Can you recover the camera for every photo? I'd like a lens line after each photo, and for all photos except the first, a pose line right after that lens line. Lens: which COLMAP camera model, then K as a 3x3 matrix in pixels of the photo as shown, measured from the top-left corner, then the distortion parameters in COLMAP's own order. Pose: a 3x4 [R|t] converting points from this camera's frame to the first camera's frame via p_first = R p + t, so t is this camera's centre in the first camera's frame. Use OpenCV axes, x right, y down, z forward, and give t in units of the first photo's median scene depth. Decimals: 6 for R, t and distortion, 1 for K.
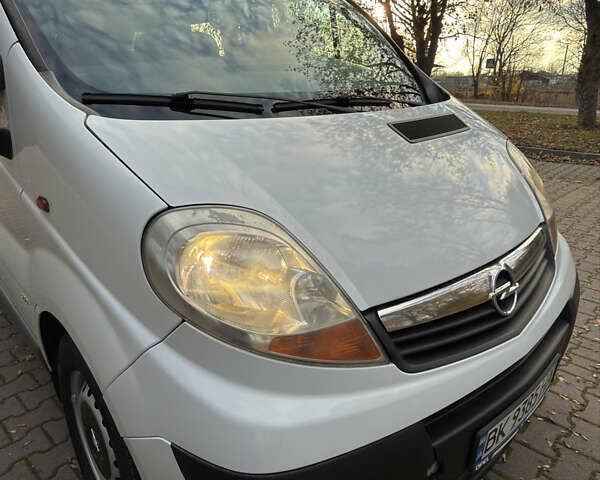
lens RADIAL K [[472.0, 0, 300.0], [0, 472.0, 240.0], [0, 0, 1]] dist [0.003155, -0.003986]
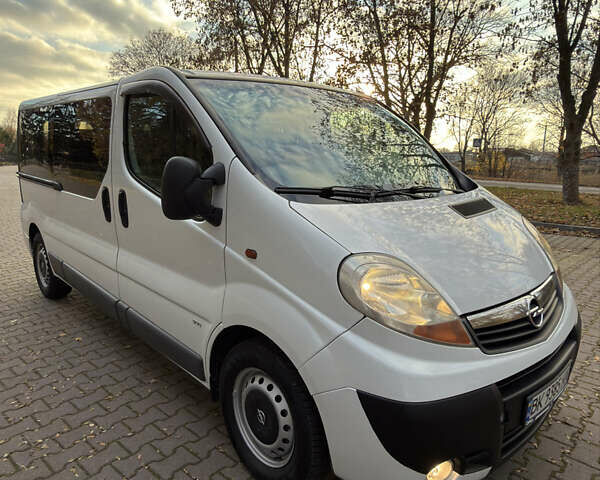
lens RADIAL K [[472.0, 0, 300.0], [0, 472.0, 240.0], [0, 0, 1]] dist [0.003155, -0.003986]
pose [[0.999814, 0.009238, 0.016910, -0.297853], [-0.006686, 0.989380, -0.145199, 0.082263], [-0.018072, 0.145059, 0.989258, -0.453122]]
